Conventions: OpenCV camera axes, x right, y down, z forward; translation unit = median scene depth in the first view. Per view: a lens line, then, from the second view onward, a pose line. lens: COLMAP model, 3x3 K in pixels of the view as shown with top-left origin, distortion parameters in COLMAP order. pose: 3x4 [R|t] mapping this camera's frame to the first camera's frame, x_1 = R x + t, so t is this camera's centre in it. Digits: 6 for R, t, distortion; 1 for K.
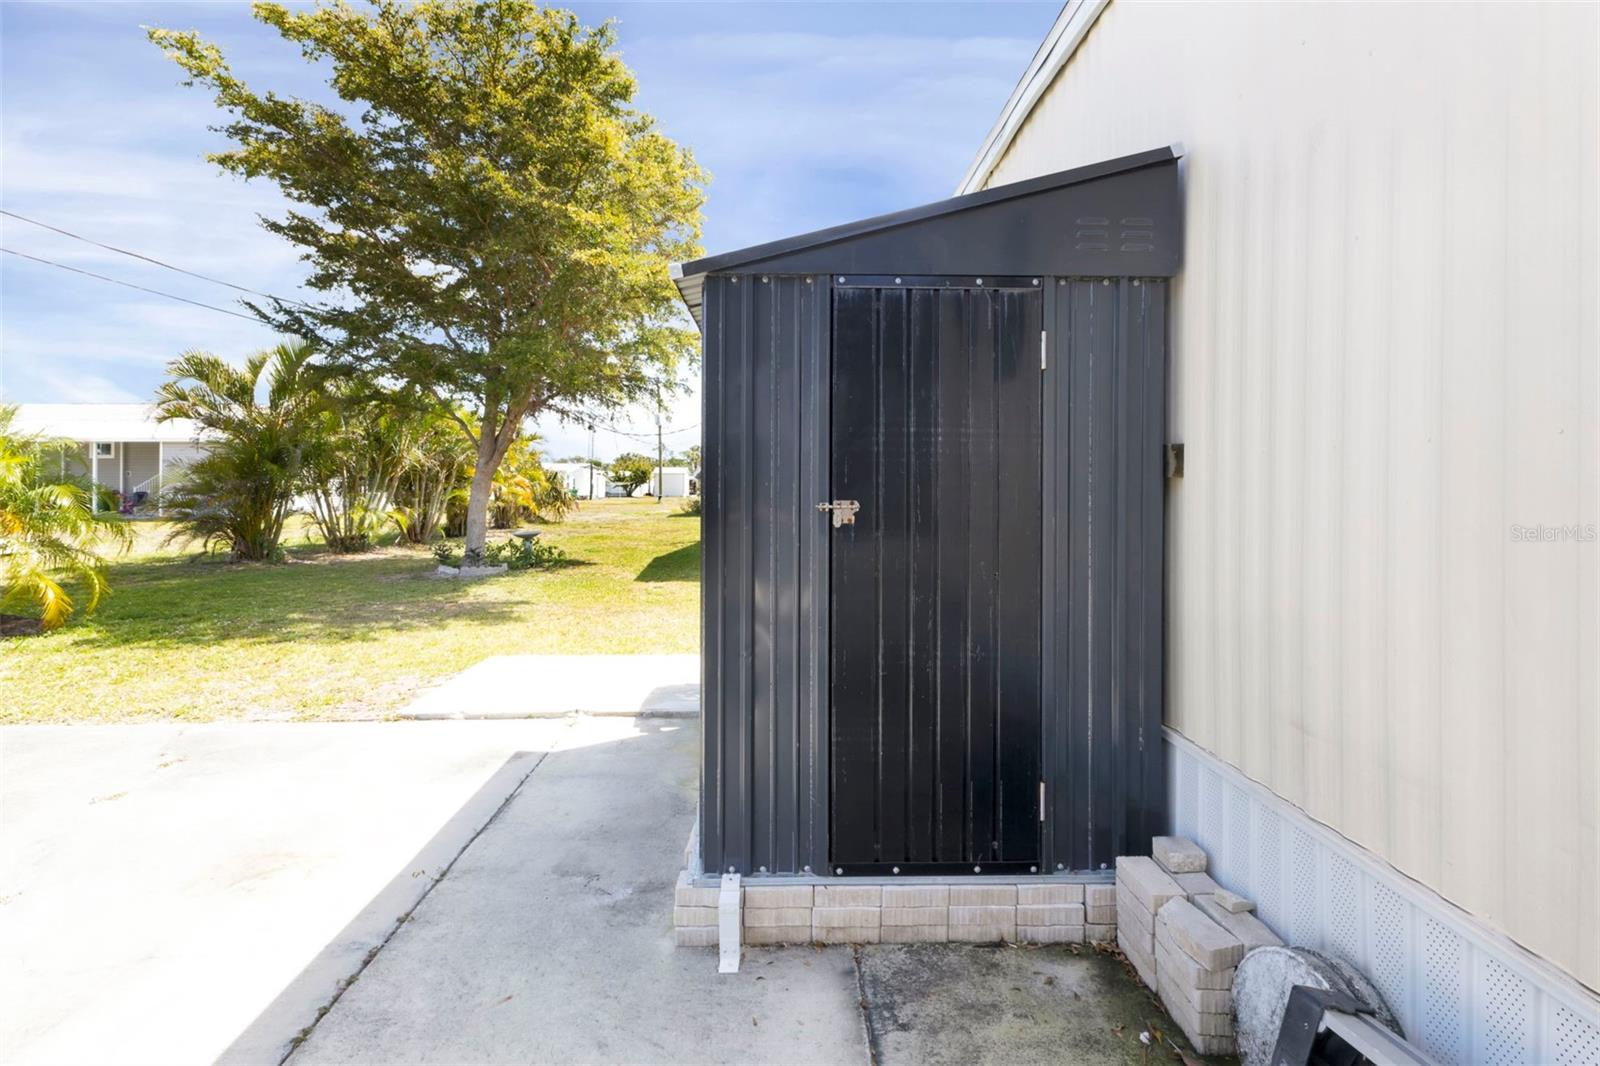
lens RADIAL K [[699.9, 0, 798.0], [0, 699.9, 512.9], [0, 0, 1]] dist [0.016566, -0.000078]
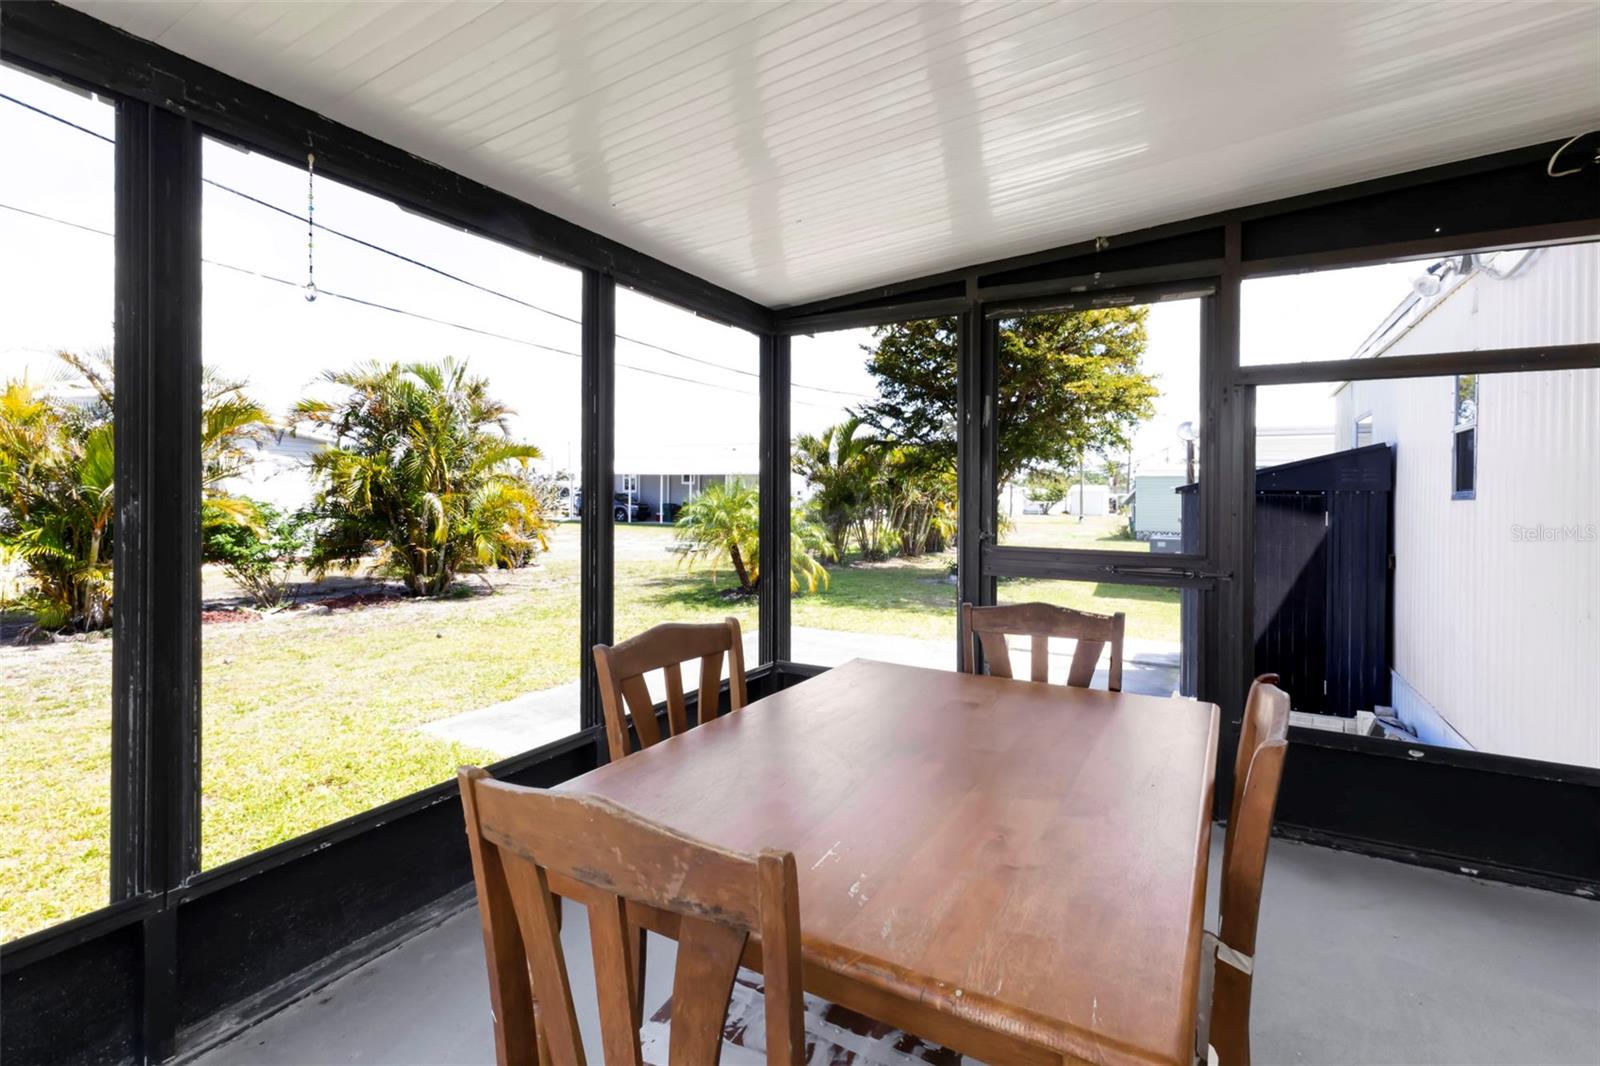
lens RADIAL K [[736.2, 0, 800.8], [0, 736.2, 481.0], [0, 0, 1]] dist [0.000584, 0.000006]
pose [[0.858147, 0.000200, -0.513404, 0.012443], [-0.030405, 0.998265, -0.050432, -0.029850], [0.512503, 0.058888, 0.856664, -0.423310]]
